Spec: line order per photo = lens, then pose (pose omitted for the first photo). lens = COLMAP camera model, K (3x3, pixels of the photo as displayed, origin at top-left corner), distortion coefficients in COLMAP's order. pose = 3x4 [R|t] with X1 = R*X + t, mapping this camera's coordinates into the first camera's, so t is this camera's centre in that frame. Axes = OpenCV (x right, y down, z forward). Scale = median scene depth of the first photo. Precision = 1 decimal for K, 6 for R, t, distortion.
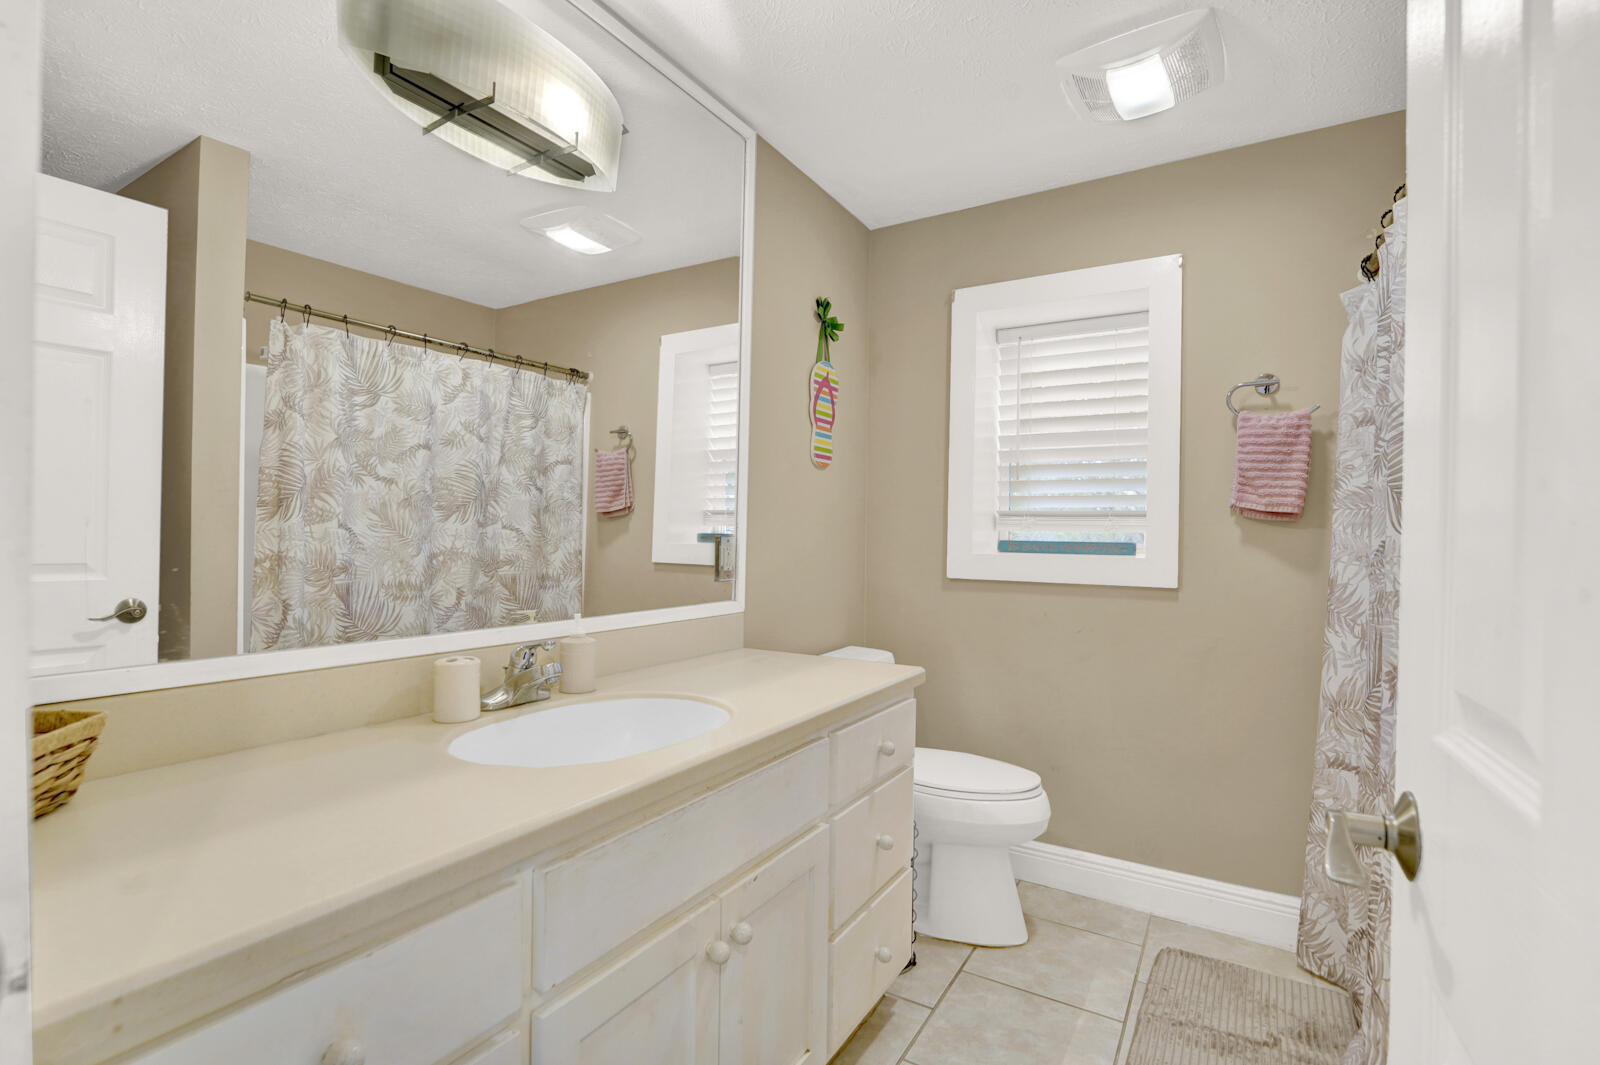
lens RADIAL K [[748.9, 0, 787.0], [0, 748.9, 543.3], [0, 0, 1]] dist [0.003870, -0.010687]
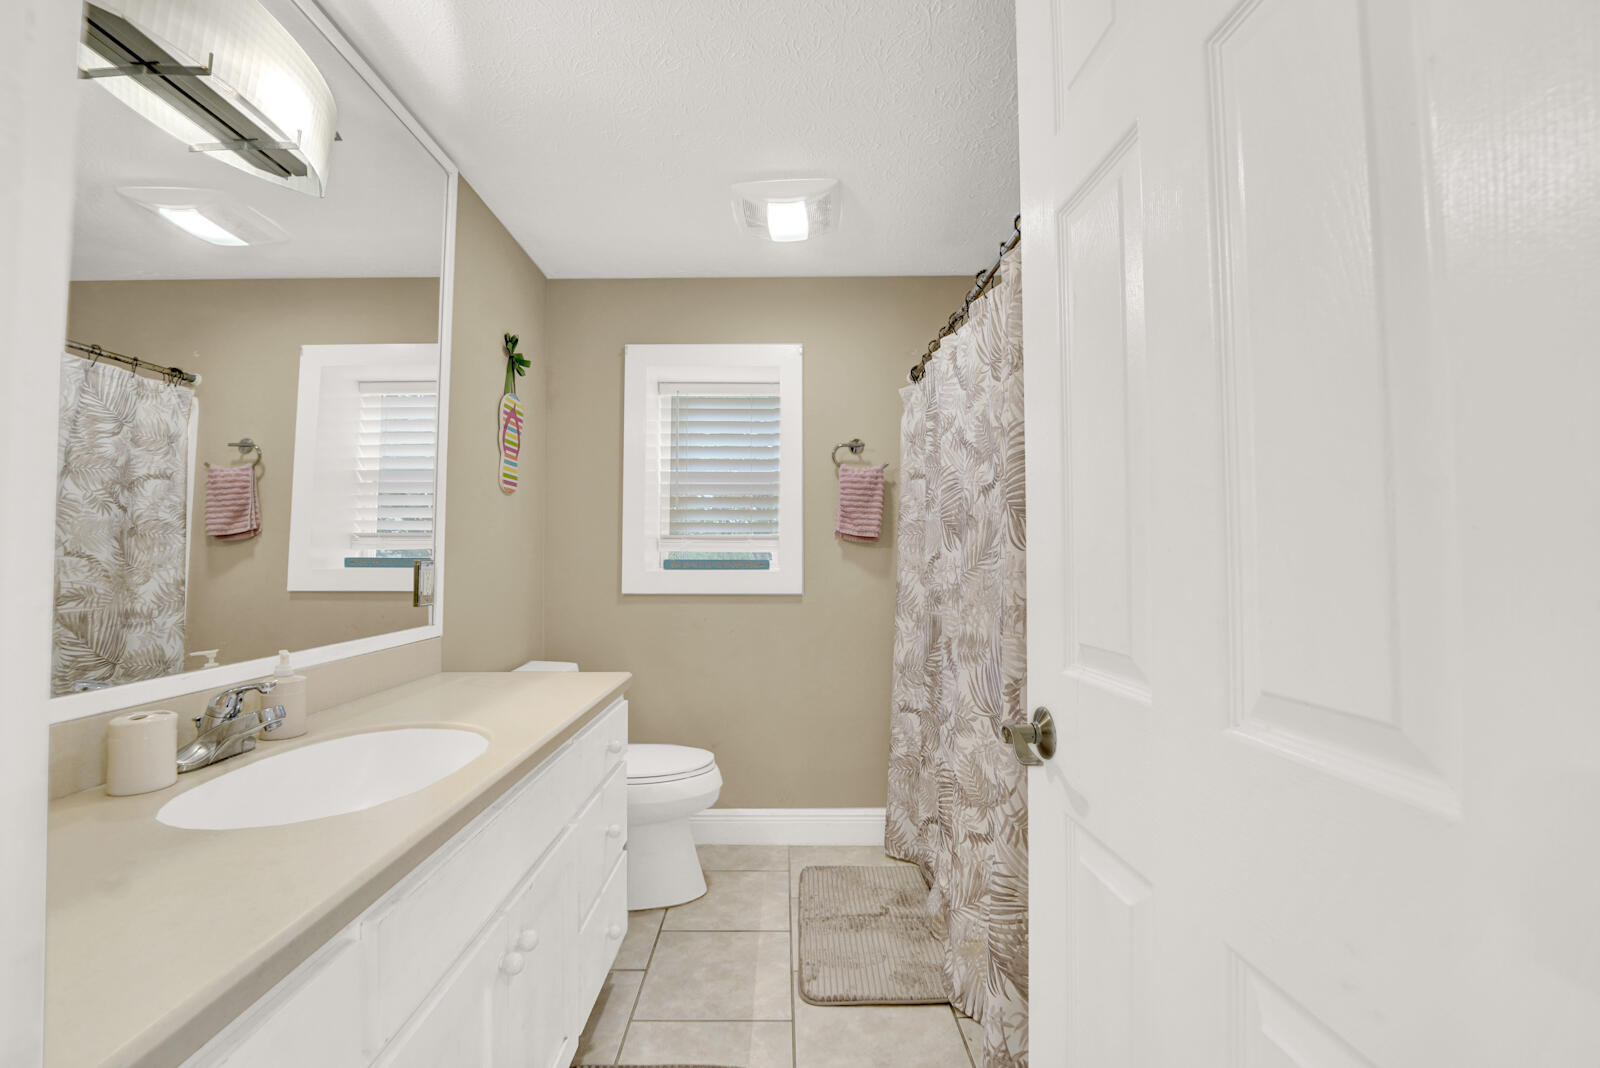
lens RADIAL K [[662.5, 0, 794.0], [0, 662.5, 540.4], [0, 0, 1]] dist [-0.024475, 0.000912]
pose [[0.850380, -0.002192, 0.526164, -0.094227], [0.019651, 0.999426, -0.027595, -0.002043], [-0.525802, 0.033806, 0.849935, 0.004983]]
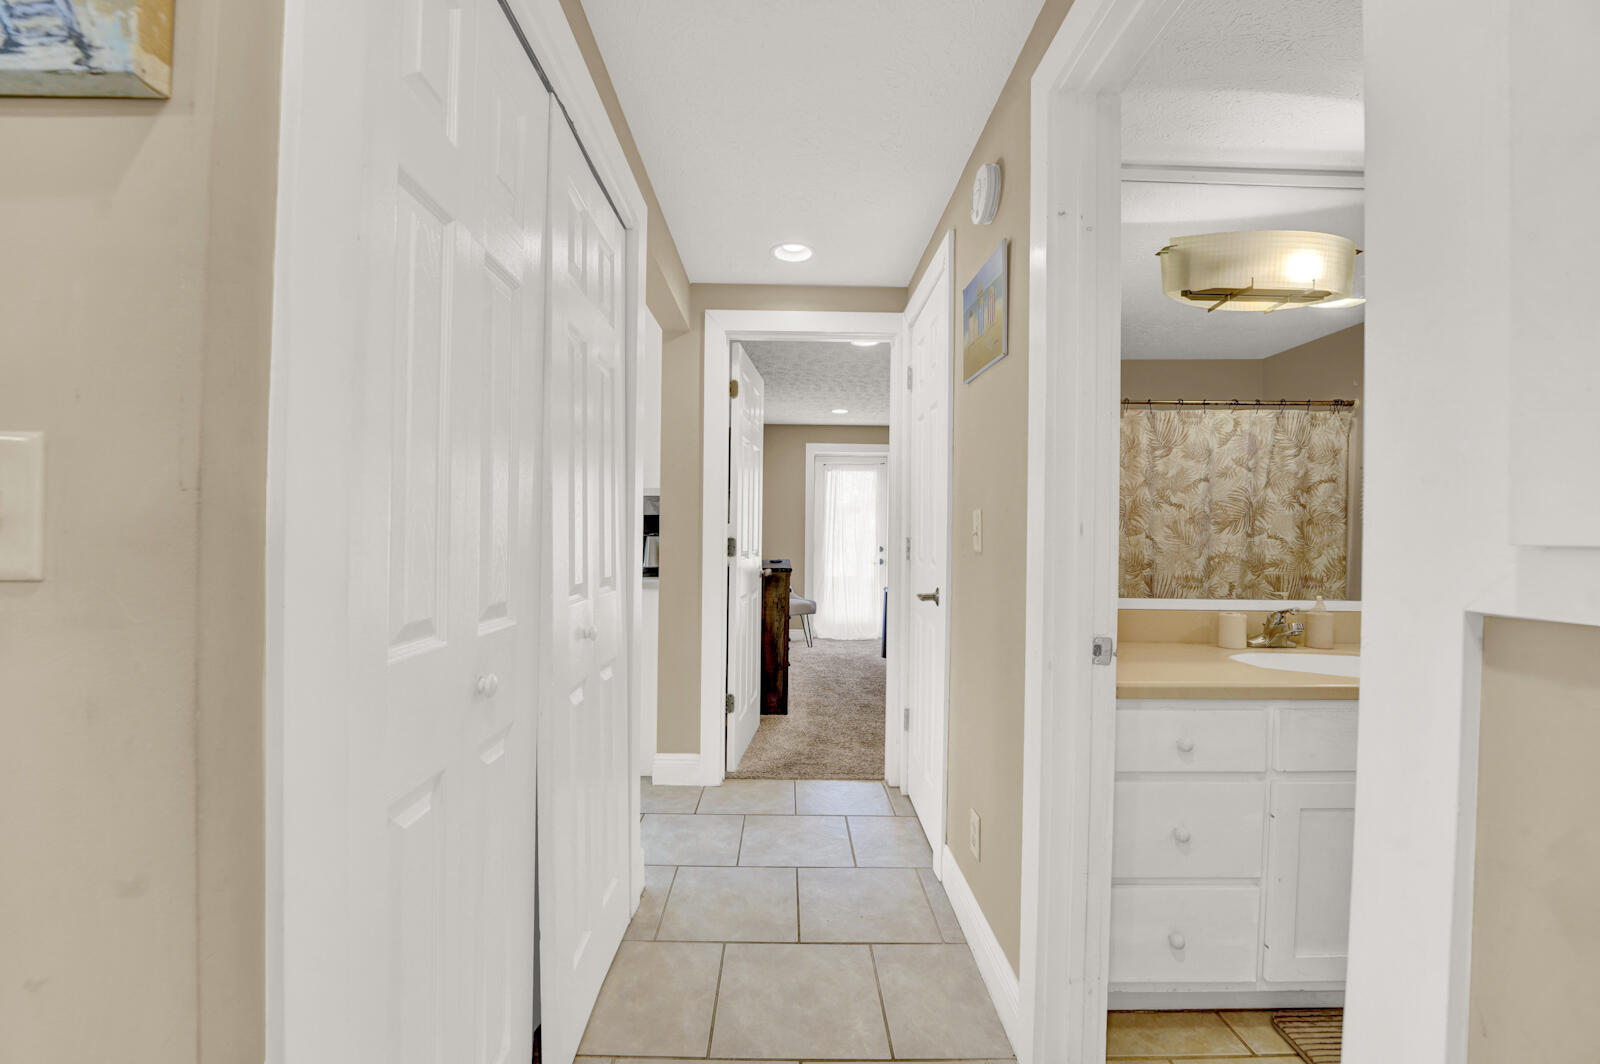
lens RADIAL K [[647.4, 0, 787.9], [0, 647.4, 538.9], [0, 0, 1]] dist [-0.027137, 0.000807]
pose [[0.527210, -0.004983, -0.849721, 0.129453], [-0.010490, 0.999868, -0.012371, 0.004377], [0.849670, 0.015435, 0.527088, -0.308640]]
